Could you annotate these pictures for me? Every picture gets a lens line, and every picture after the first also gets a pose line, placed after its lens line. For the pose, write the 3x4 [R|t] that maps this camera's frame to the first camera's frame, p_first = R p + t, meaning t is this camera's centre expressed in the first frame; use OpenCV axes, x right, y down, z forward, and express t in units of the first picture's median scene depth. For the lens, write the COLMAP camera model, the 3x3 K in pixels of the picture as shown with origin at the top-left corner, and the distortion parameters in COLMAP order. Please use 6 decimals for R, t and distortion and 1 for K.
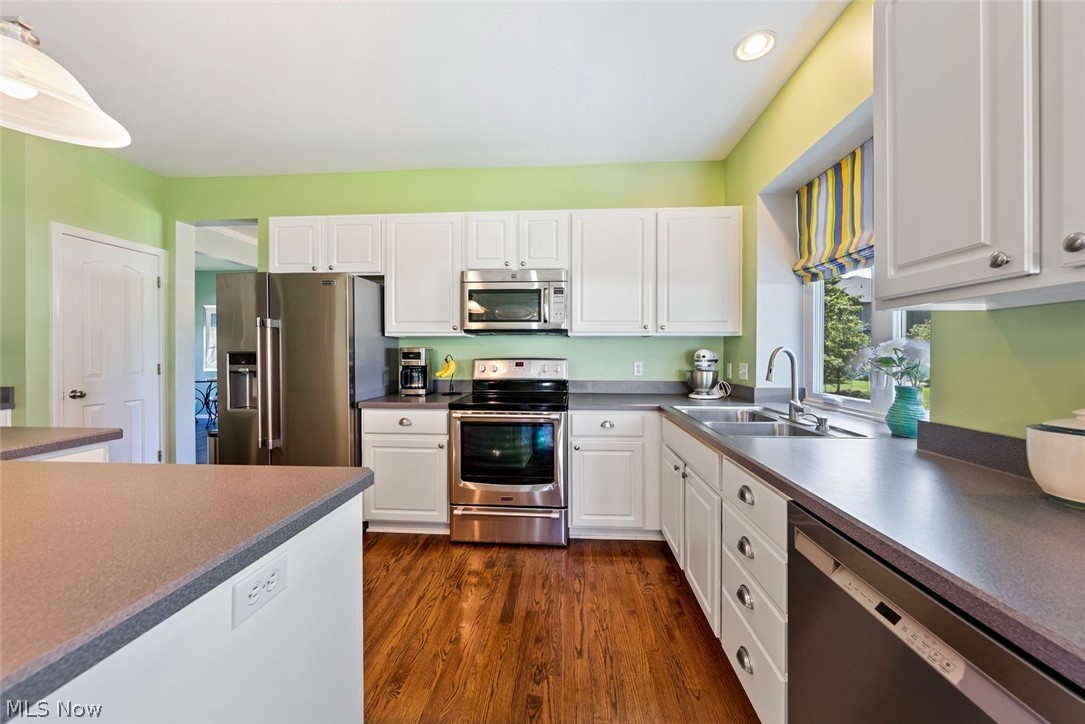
lens RADIAL K [[383.2, 0, 543.4], [0, 383.2, 346.3], [0, 0, 1]] dist [-0.000404, -0.000009]
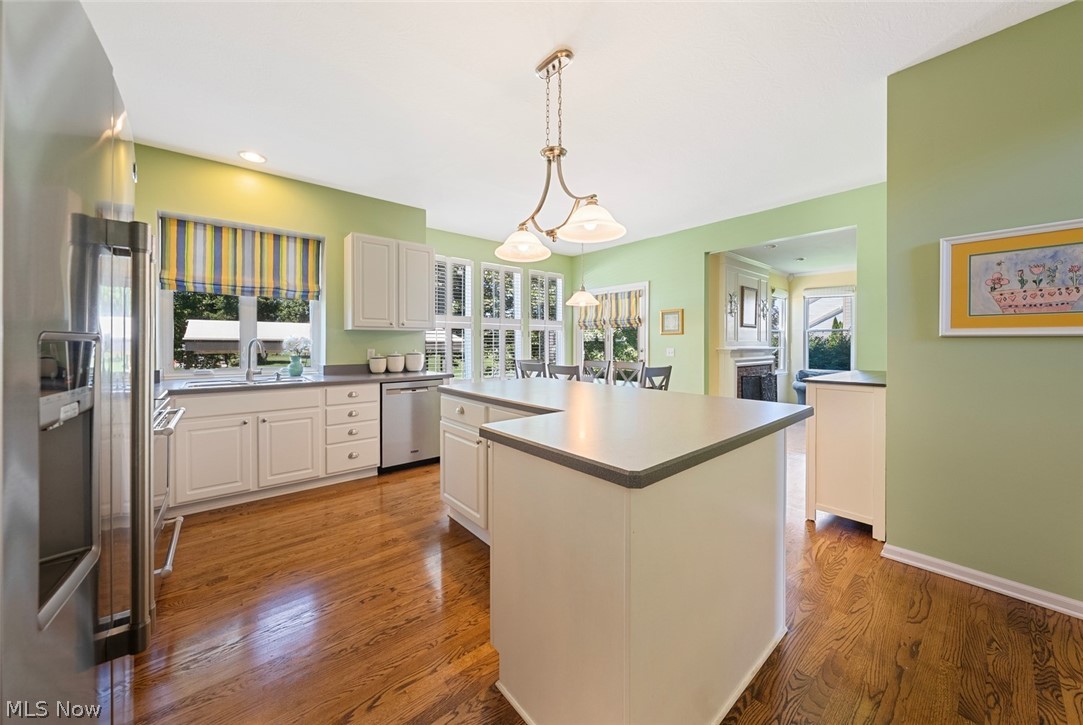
lens RADIAL K [[382.5, 0, 542.4], [0, 382.5, 346.9], [0, 0, 1]] dist [-0.000404, -0.000009]
pose [[-0.700974, -0.004989, 0.713169, -1.482359], [-0.005217, 0.999985, 0.001867, 0.029787], [-0.713167, -0.002412, -0.700990, 1.245988]]
